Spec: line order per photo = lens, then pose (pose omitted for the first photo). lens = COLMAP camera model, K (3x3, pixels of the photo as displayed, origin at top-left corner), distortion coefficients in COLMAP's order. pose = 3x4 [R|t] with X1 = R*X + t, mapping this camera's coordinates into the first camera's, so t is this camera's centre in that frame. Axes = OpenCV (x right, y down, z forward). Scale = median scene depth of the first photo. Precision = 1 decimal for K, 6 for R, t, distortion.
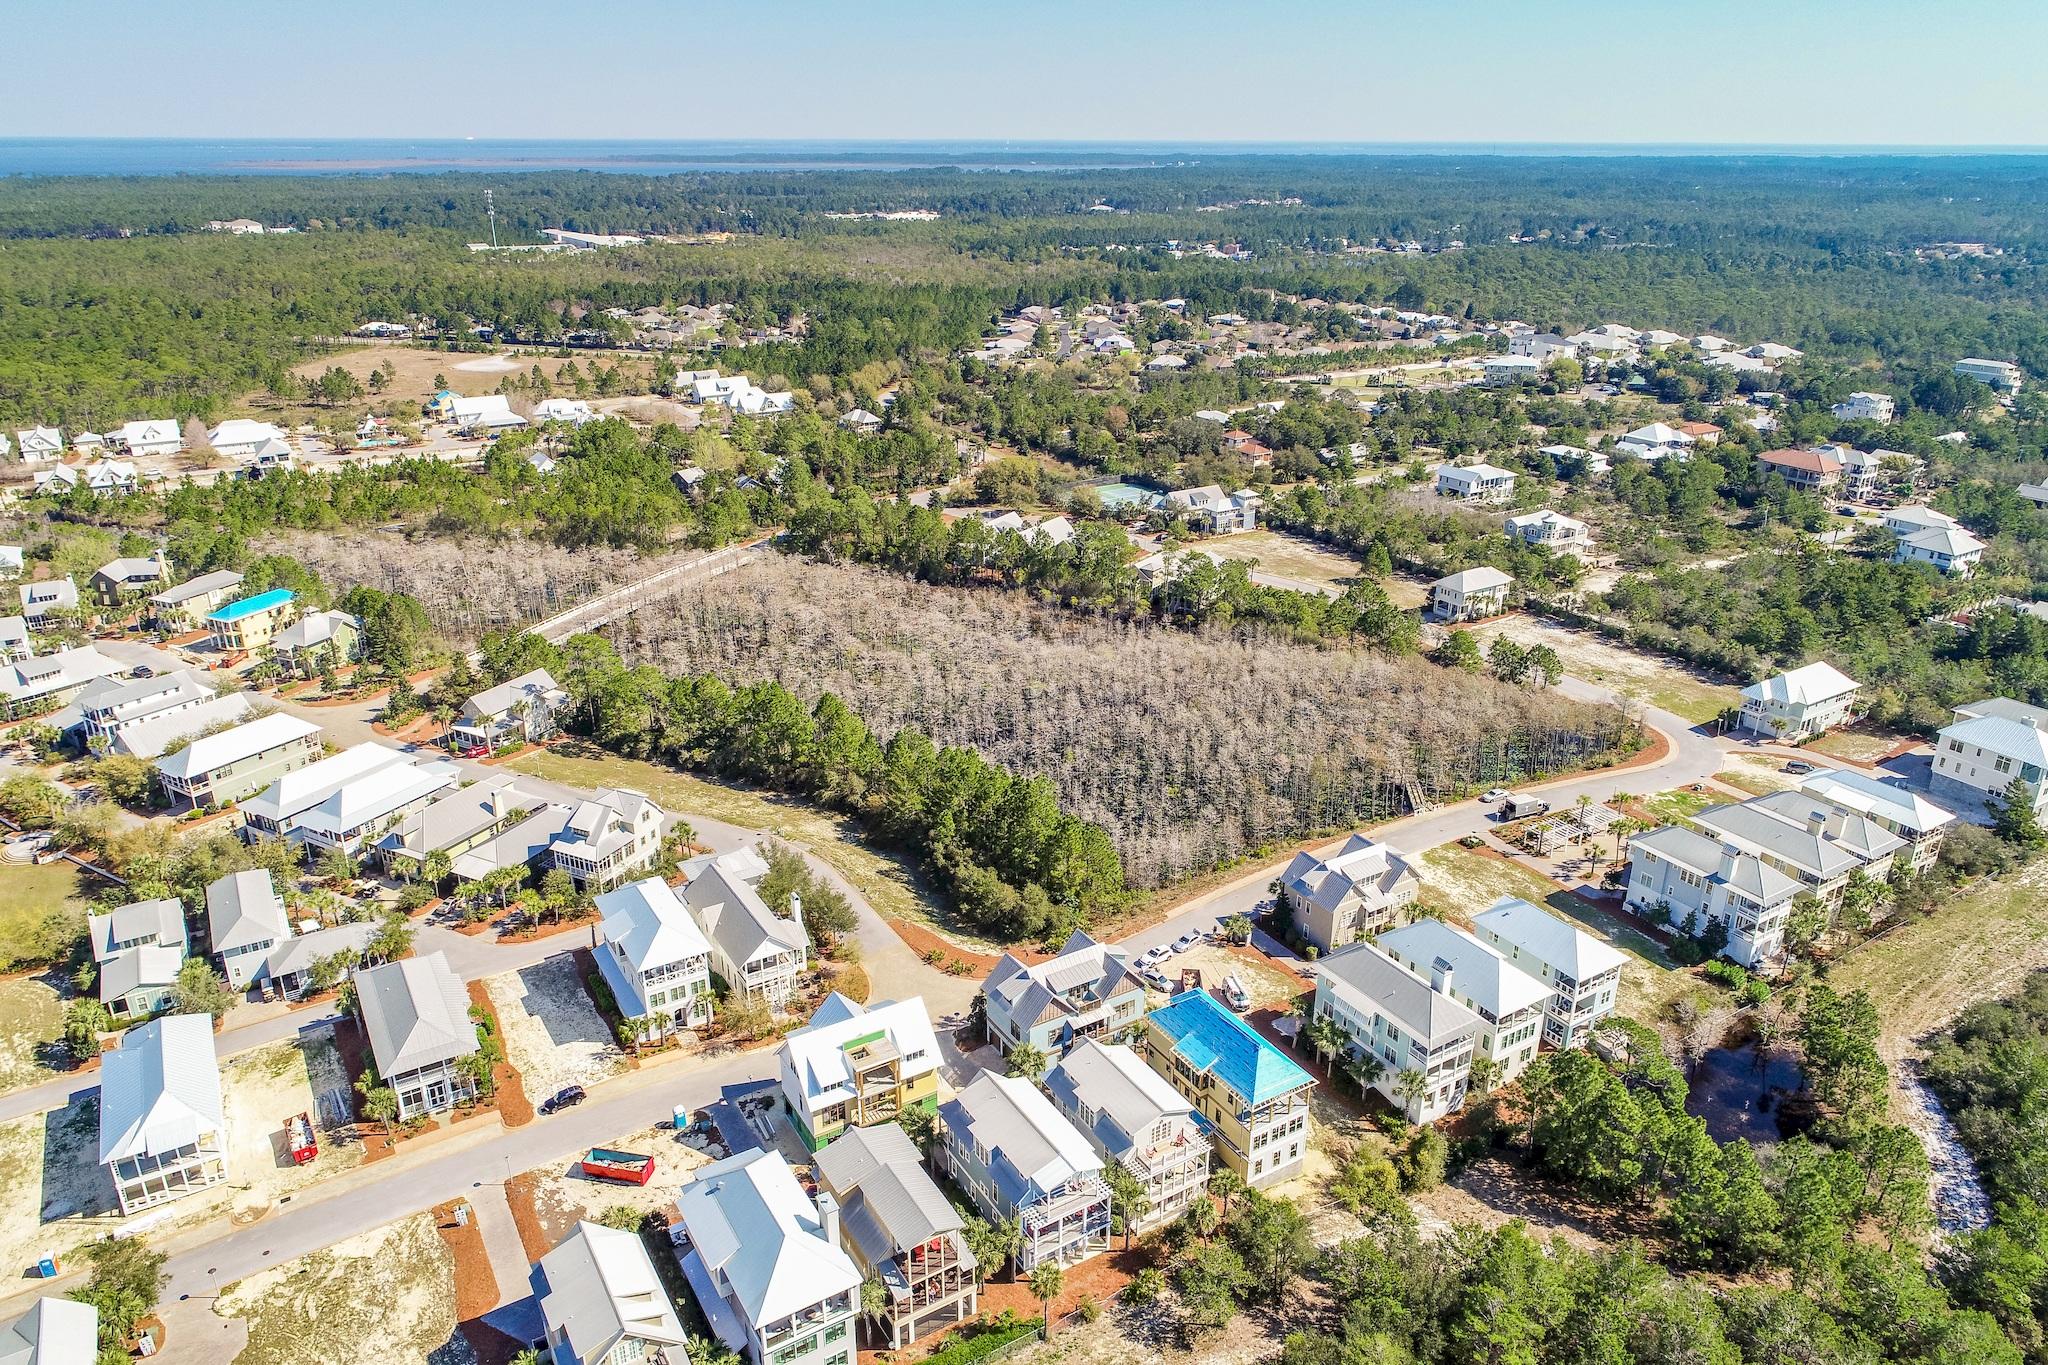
lens RADIAL K [[1384.5, 0, 1024.0], [0, 1384.5, 682.5], [0, 0, 1]] dist [0.004695, -0.002875]
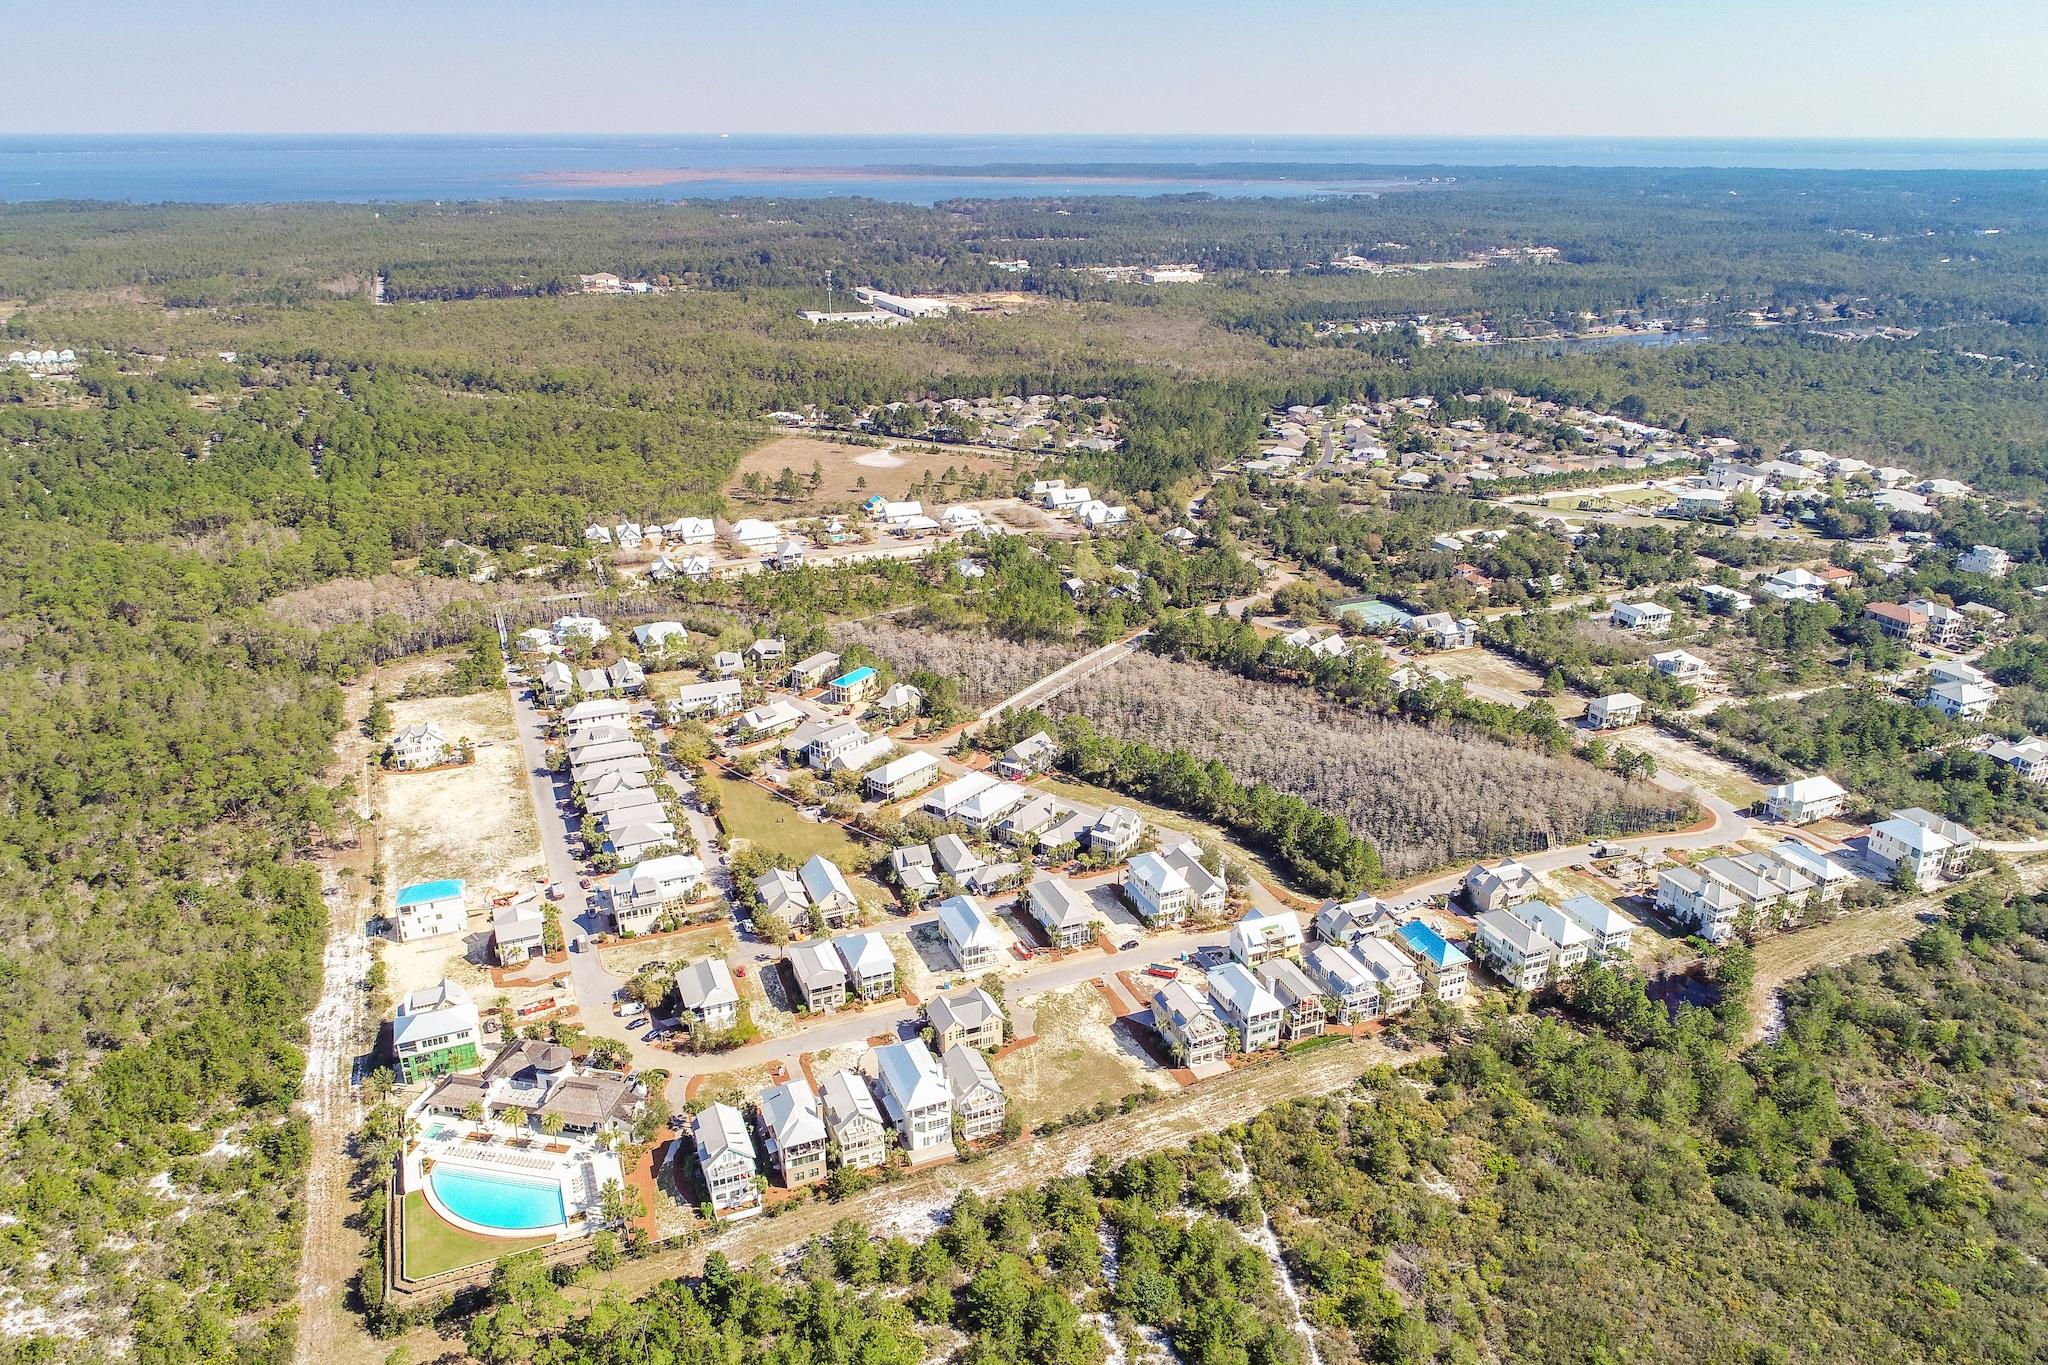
lens RADIAL K [[1384.5, 0, 1024.0], [0, 1384.5, 682.5], [0, 0, 1]] dist [0.004695, -0.002875]
pose [[0.986323, 0.056367, -0.154884, -0.086487], [-0.057174, 0.998364, -0.000752, -0.058462], [0.154588, 0.009597, 0.987932, -0.630458]]
